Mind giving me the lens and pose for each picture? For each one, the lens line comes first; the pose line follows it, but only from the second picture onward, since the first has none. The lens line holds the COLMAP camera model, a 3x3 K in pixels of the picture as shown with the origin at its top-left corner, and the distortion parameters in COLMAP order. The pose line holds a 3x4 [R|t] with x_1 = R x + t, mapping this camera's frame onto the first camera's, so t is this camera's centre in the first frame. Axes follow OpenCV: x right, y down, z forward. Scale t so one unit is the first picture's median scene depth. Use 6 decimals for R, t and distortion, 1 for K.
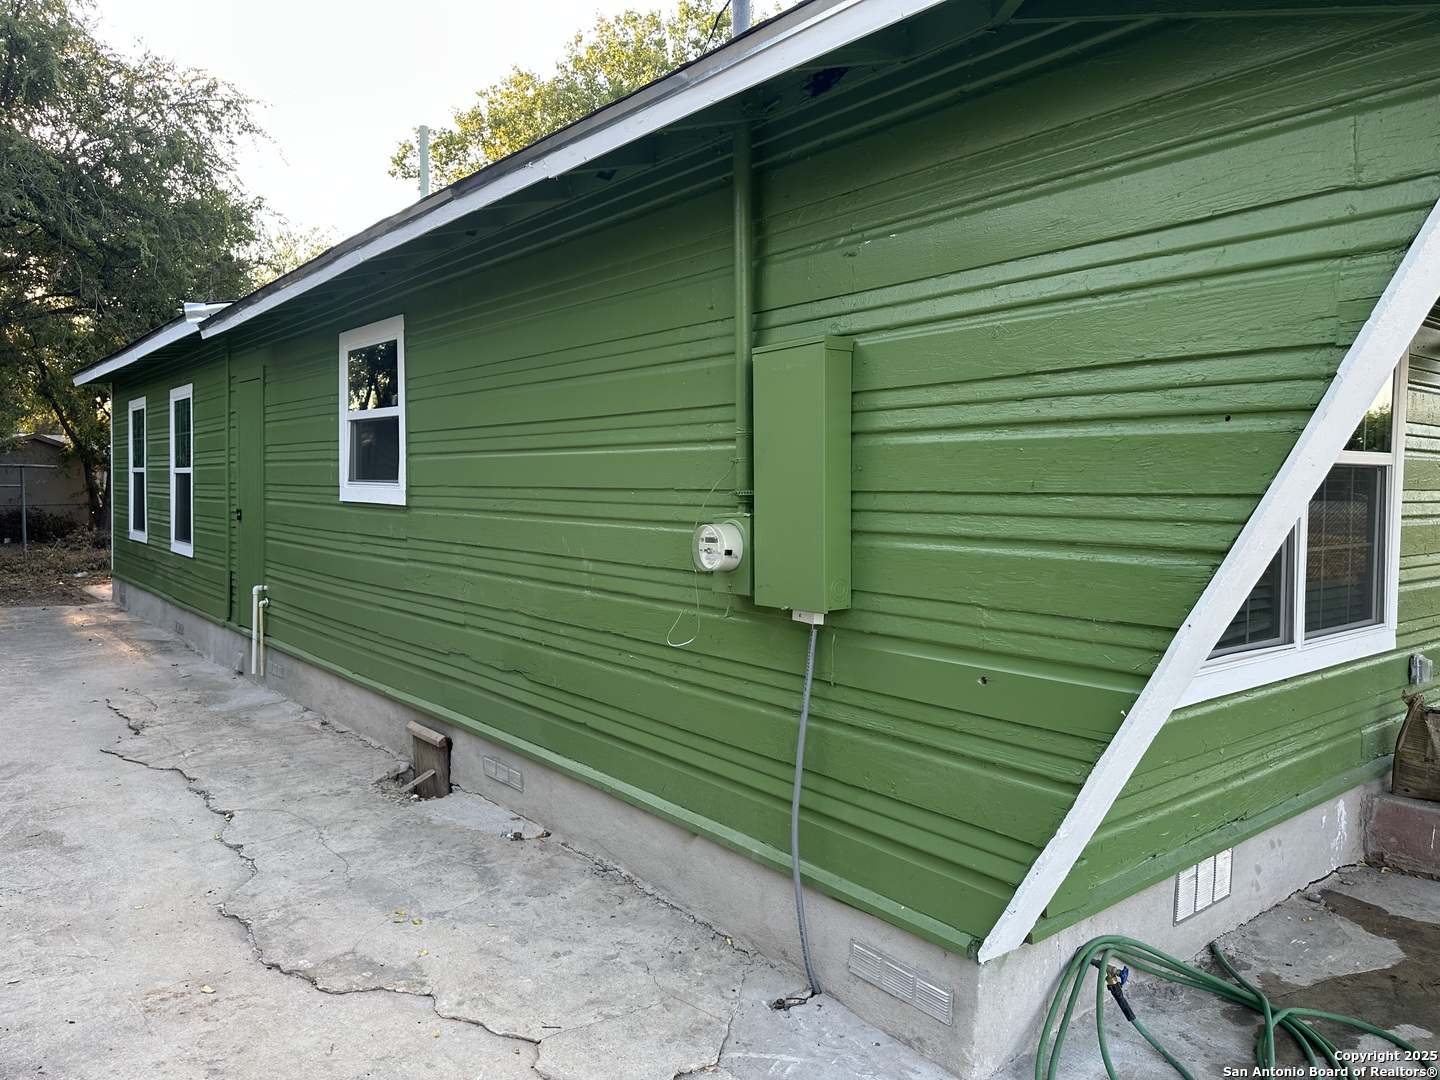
lens RADIAL K [[1005.8, 0, 724.8], [0, 1005.8, 545.3], [0, 0, 1]] dist [0.099855, -0.125790]
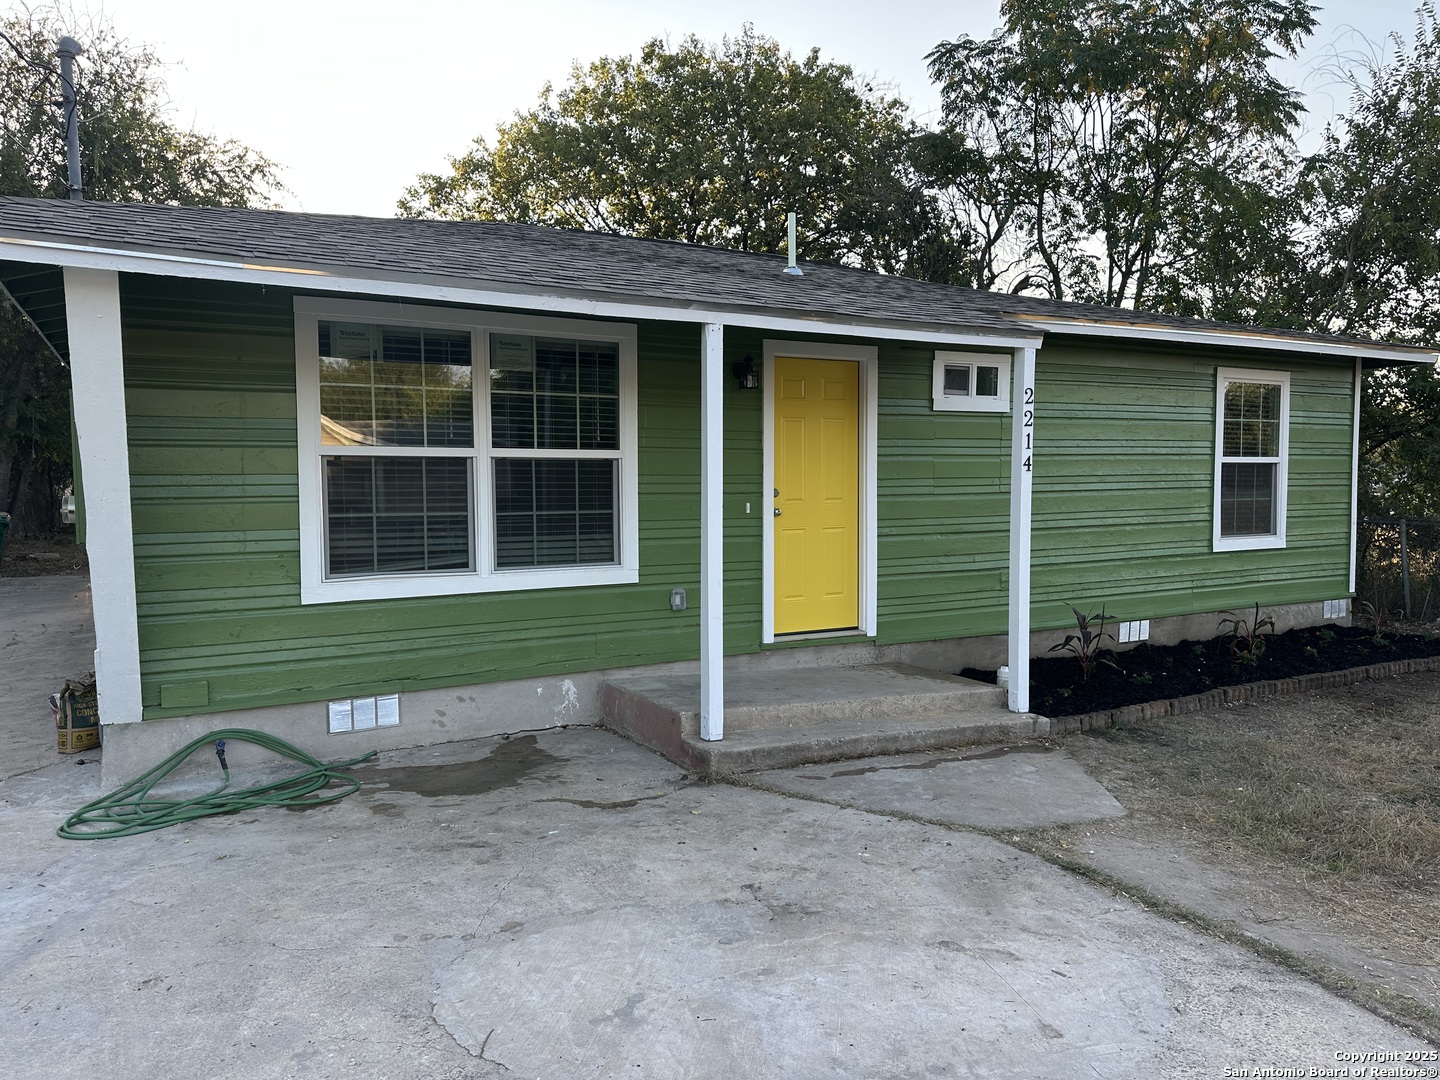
lens RADIAL K [[1005.8, 0, 724.8], [0, 1005.8, 545.3], [0, 0, 1]] dist [0.099855, -0.125790]
pose [[0.984438, 0.002360, -0.175714, 0.284273], [-0.000826, 0.999961, 0.008801, 0.008919], [0.175728, -0.008519, 0.984402, -0.111616]]
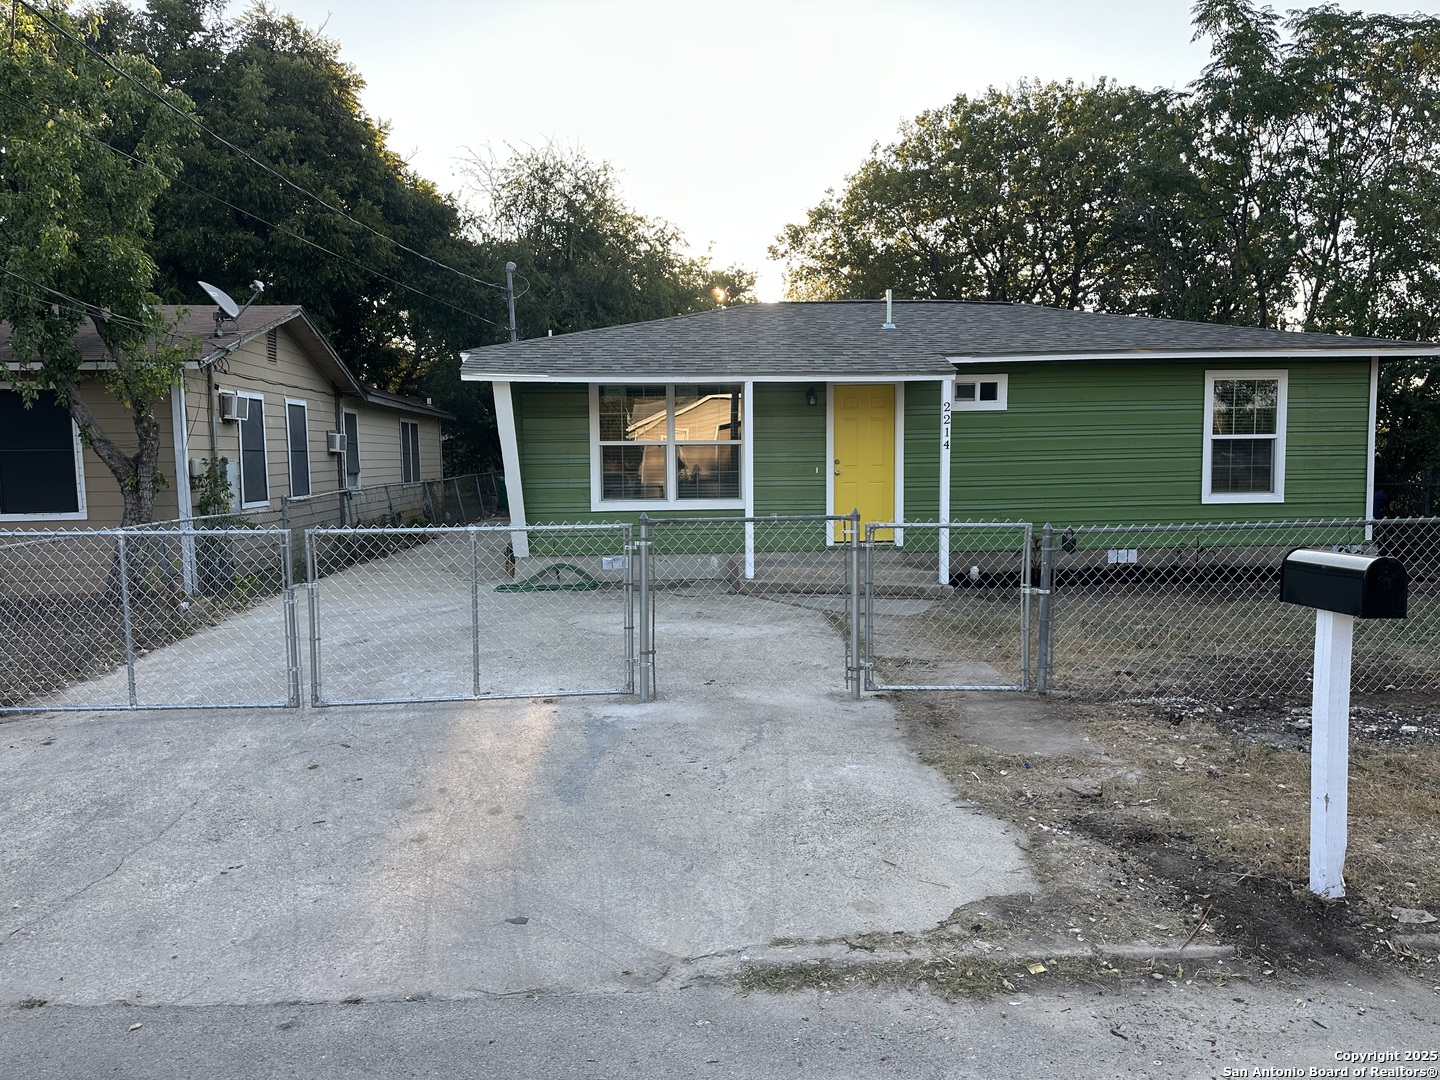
lens RADIAL K [[1005.8, 0, 724.8], [0, 1005.8, 545.3], [0, 0, 1]] dist [0.099855, -0.125790]
pose [[0.811176, 0.038862, -0.583510, 0.617564], [-0.019159, 0.999020, 0.039901, 0.025237], [0.584489, -0.021187, 0.811125, -0.363981]]
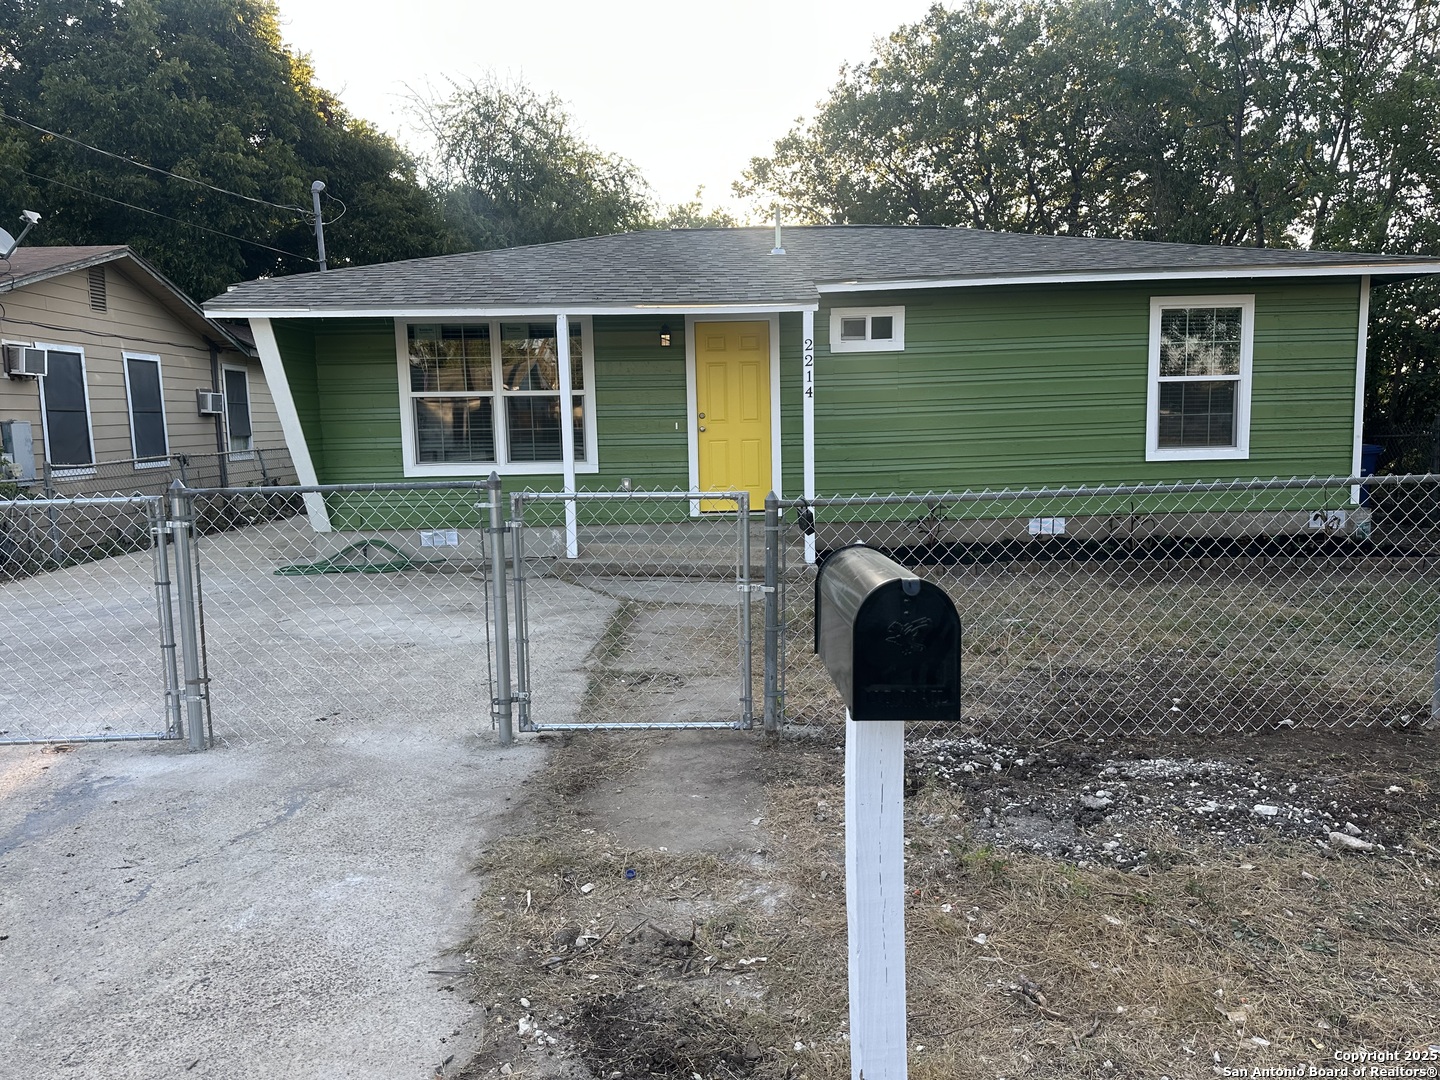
lens RADIAL K [[1014.4, 0, 720.0], [0, 1014.4, 540.0], [0, 0, 1]] dist [0.078820, -0.084366]
pose [[0.782088, 0.051868, -0.621005, 0.650424], [-0.009685, 0.997422, 0.071109, 0.023557], [0.623092, -0.049599, 0.780574, -0.185191]]
